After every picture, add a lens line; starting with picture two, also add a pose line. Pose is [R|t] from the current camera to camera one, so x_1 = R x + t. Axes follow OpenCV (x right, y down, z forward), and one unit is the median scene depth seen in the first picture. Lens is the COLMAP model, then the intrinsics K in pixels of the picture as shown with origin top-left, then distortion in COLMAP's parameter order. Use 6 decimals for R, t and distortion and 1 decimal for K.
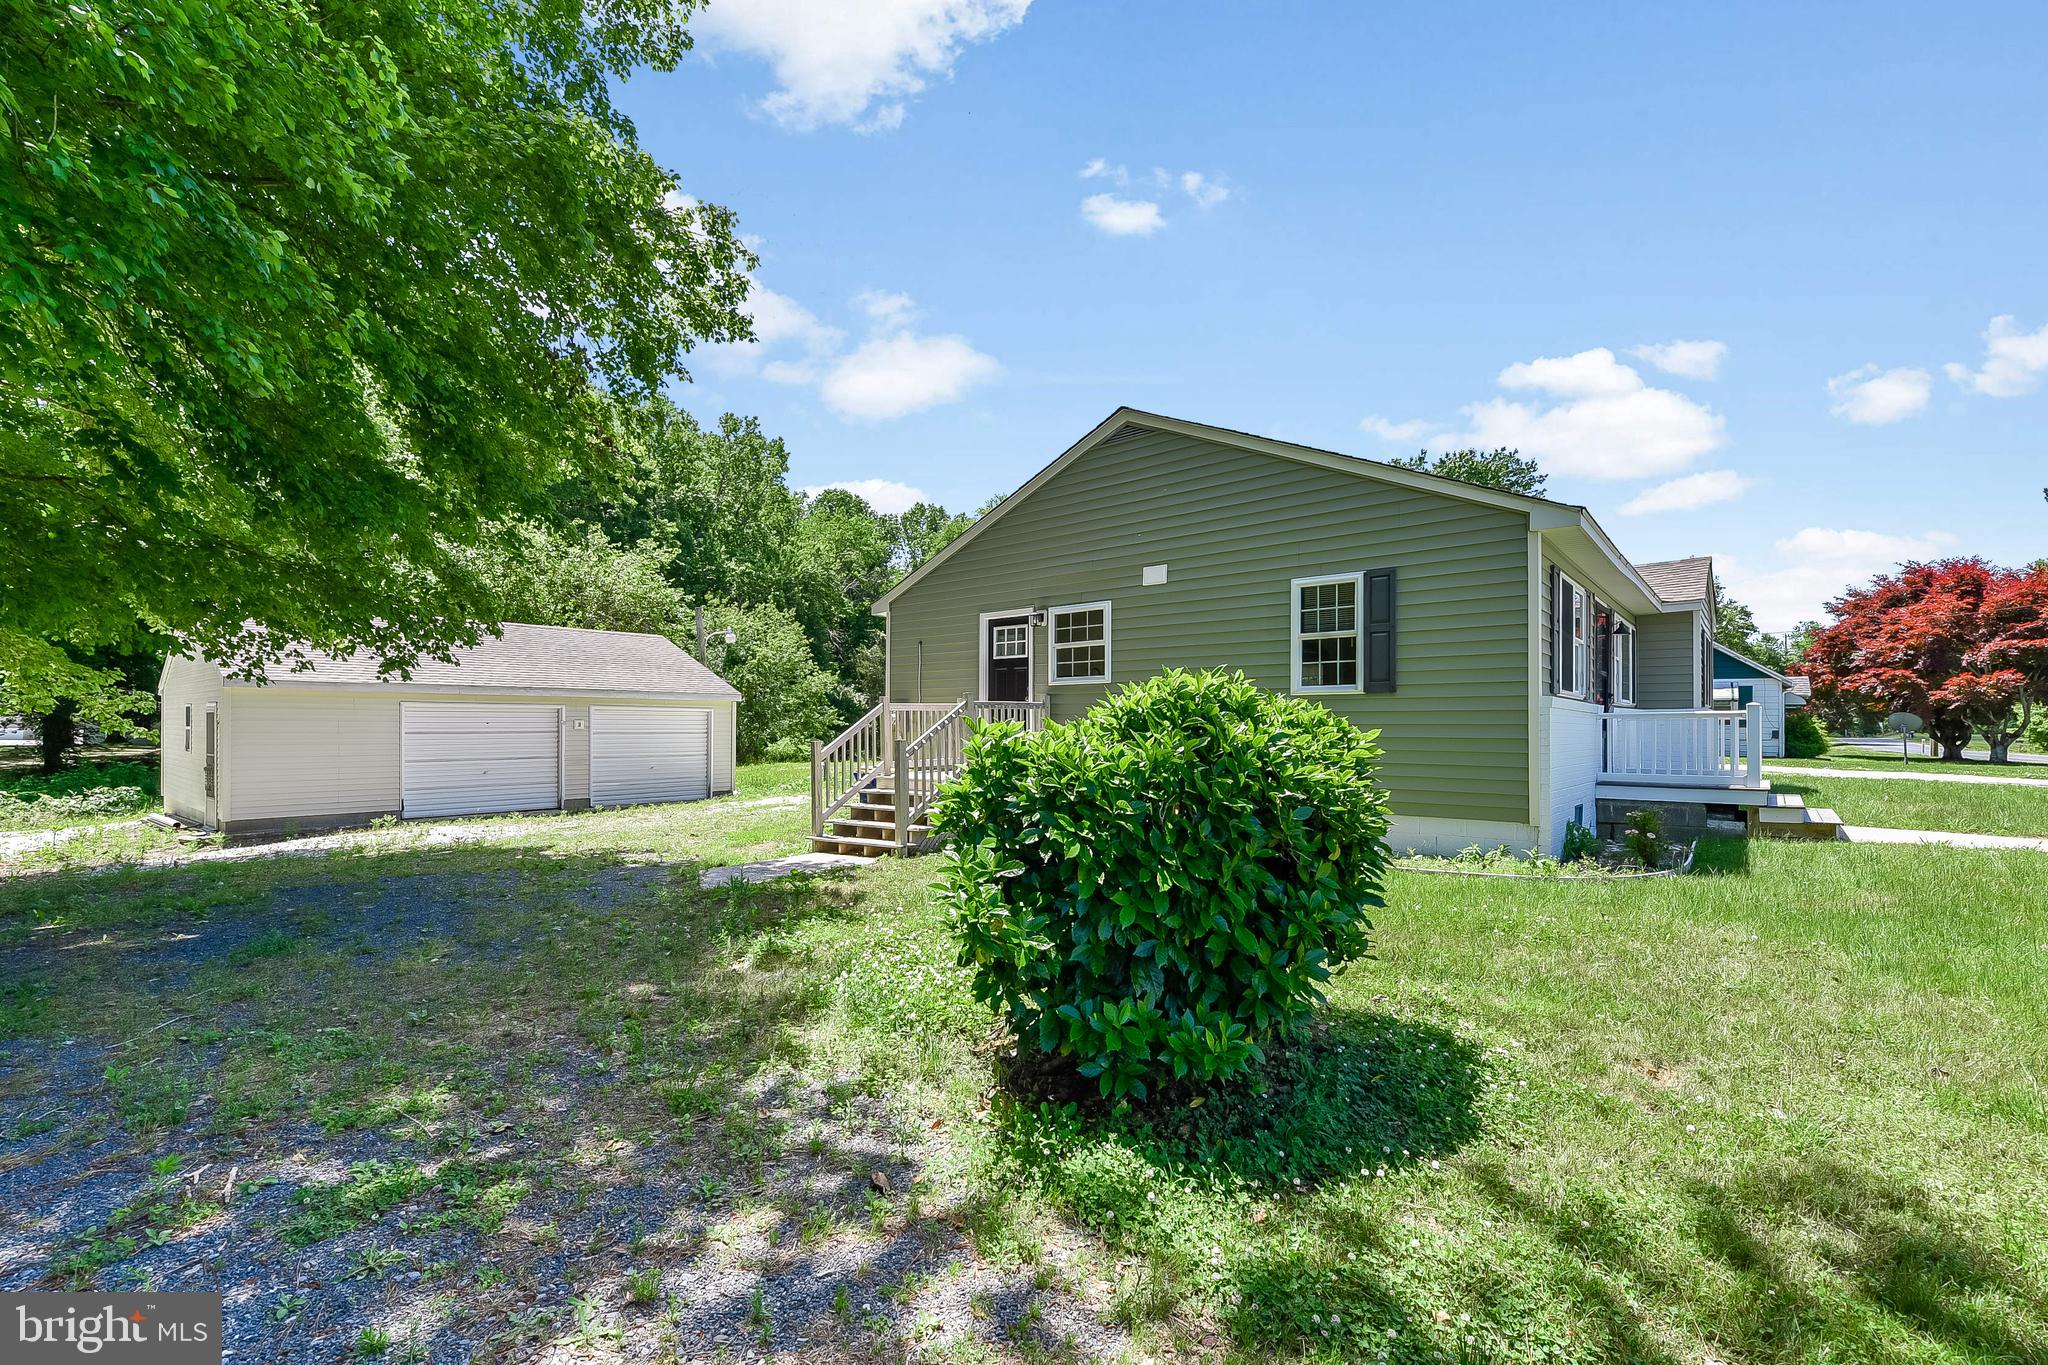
lens RADIAL K [[885.3, 0, 1030.2], [0, 885.3, 733.0], [0, 0, 1]] dist [0.012304, -0.000396]
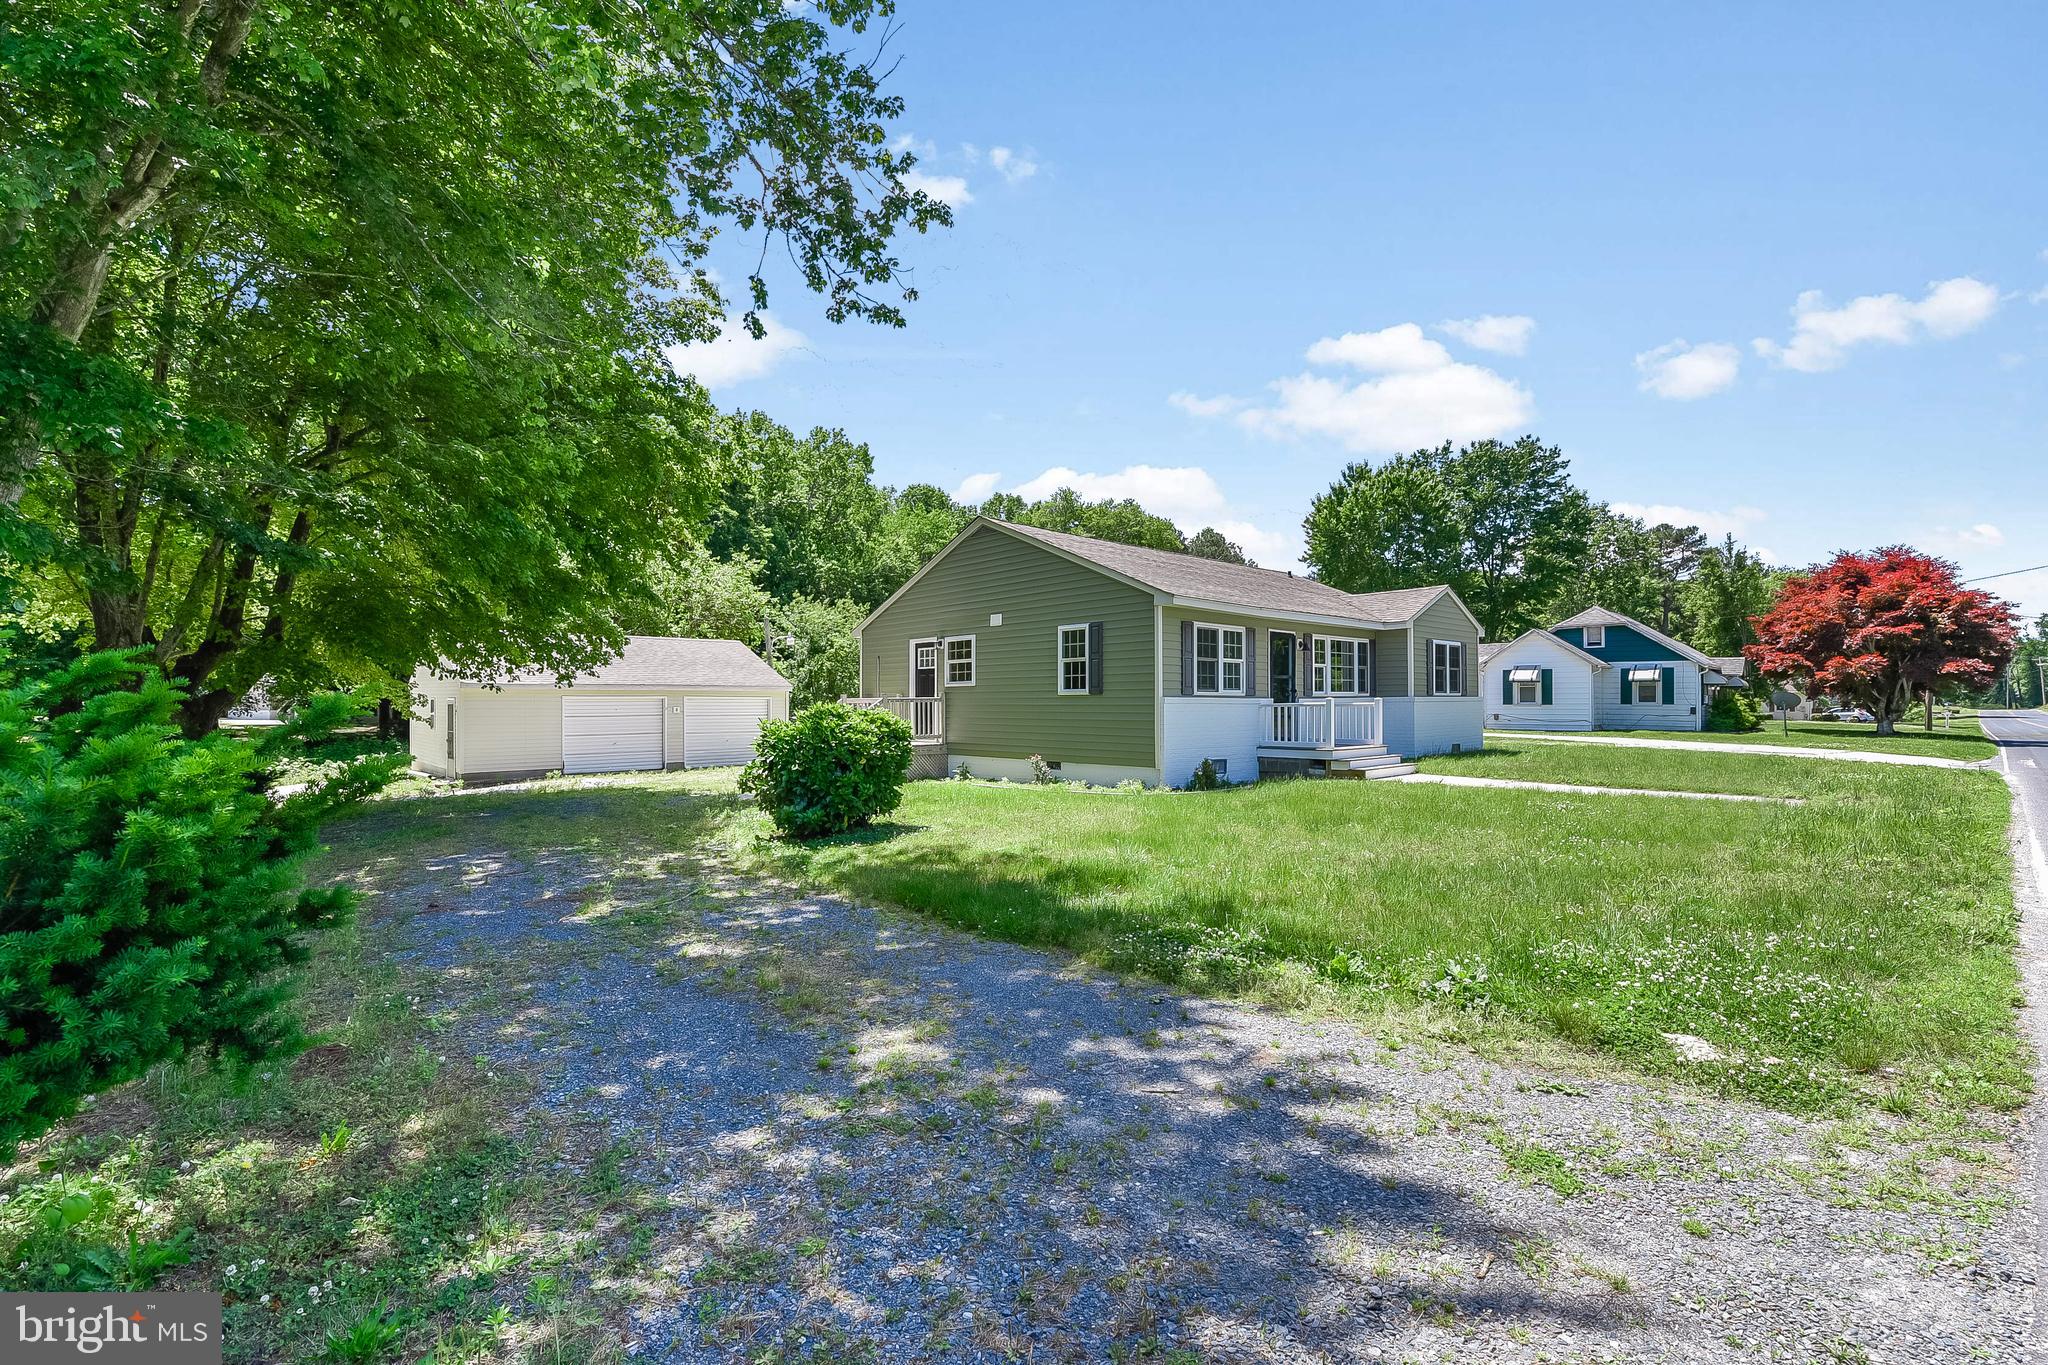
lens RADIAL K [[888.5, 0, 1018.9], [0, 888.5, 703.6], [0, 0, 1]] dist [0.012154, -0.012629]
pose [[0.992022, -0.006238, -0.125909, 0.161284], [0.005502, 0.999966, -0.006193, -0.005739], [0.125944, 0.005451, 0.992022, -0.257623]]
